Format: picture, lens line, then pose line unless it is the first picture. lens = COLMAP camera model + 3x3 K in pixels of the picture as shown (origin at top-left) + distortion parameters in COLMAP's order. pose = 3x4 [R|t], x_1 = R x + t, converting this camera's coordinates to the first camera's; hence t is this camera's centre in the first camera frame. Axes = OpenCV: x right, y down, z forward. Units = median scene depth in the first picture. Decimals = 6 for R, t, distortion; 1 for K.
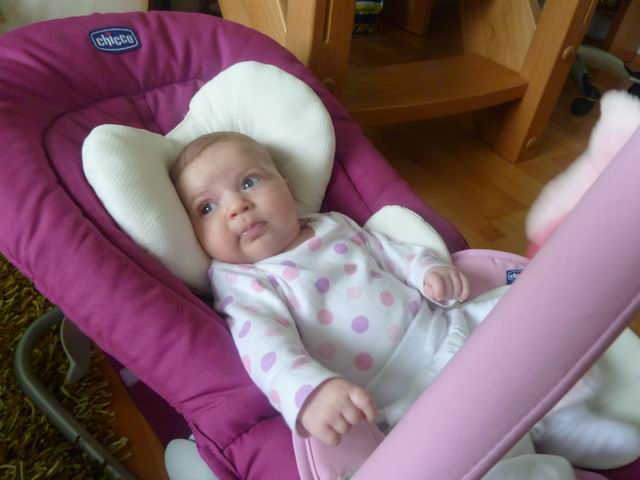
lens RADIAL K [[455.5, 0, 321.8], [0, 455.5, 255.3], [0, 0, 1]] dist [-0.012137, -0.002686]
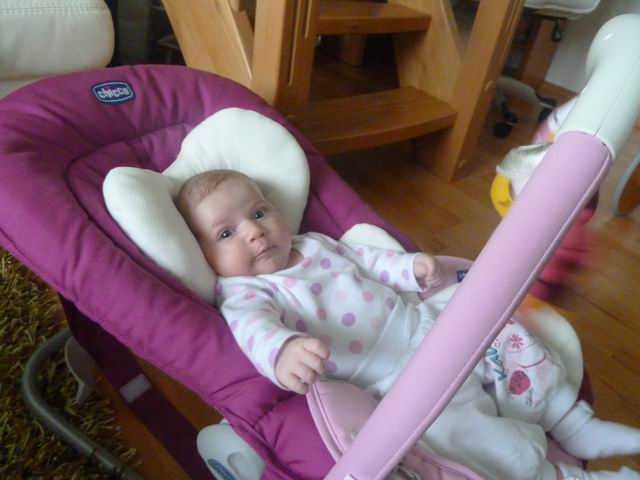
lens RADIAL K [[470.4, 0, 320.0], [0, 470.4, 240.0], [0, 0, 1]] dist [0.001563, 0.000437]
pose [[0.990429, -0.051184, 0.128178, -0.113106], [0.060755, 0.995559, -0.071910, 0.014658], [-0.123928, 0.079009, 0.989141, -0.219305]]
